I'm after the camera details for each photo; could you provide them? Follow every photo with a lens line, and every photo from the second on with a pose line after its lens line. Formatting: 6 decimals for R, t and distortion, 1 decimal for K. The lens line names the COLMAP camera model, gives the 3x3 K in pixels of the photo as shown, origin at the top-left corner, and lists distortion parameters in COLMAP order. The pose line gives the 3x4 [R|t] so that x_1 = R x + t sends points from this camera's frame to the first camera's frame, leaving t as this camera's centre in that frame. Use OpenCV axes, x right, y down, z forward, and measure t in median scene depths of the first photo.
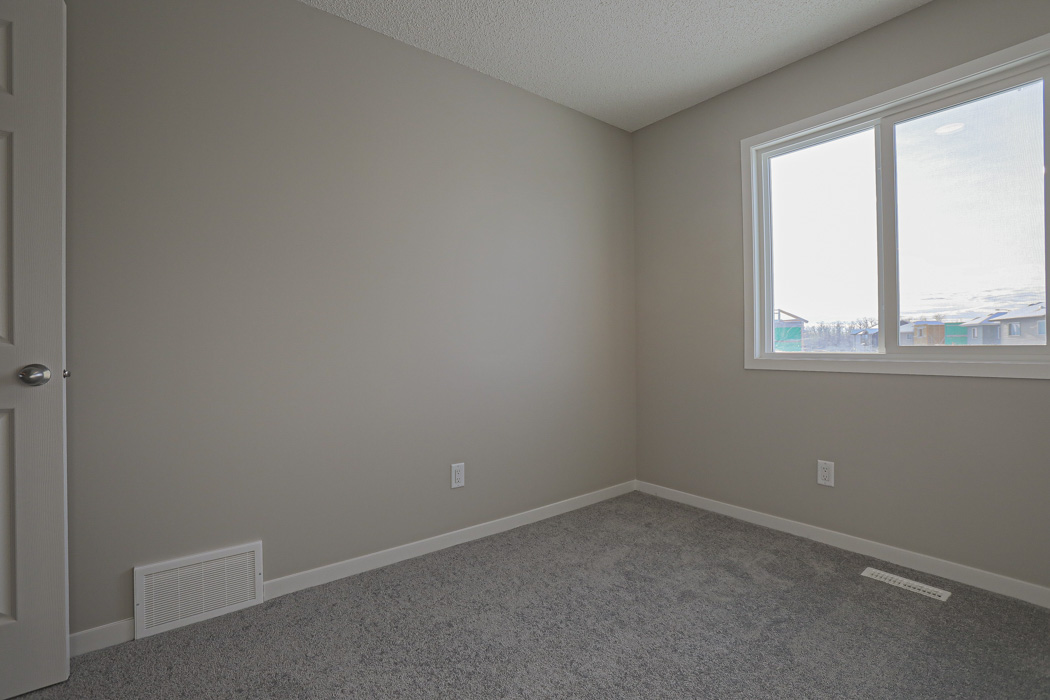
lens RADIAL K [[478.6, 0, 518.2], [0, 478.6, 344.7], [0, 0, 1]] dist [-0.078259, 0.033046]
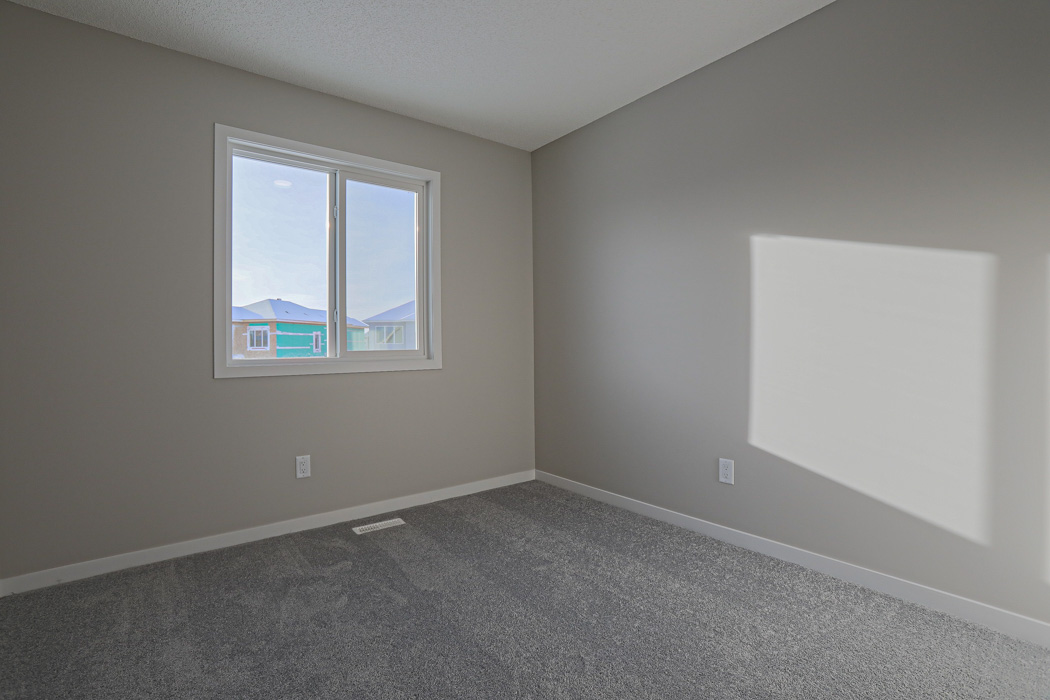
lens RADIAL K [[478.6, 0, 518.2], [0, 478.6, 344.7], [0, 0, 1]] dist [-0.078259, 0.033046]
pose [[0.007248, 0.010350, 0.999920, -0.481765], [0.015610, 0.999823, -0.010462, 0.006071], [-0.999852, 0.015684, 0.007085, 0.501175]]
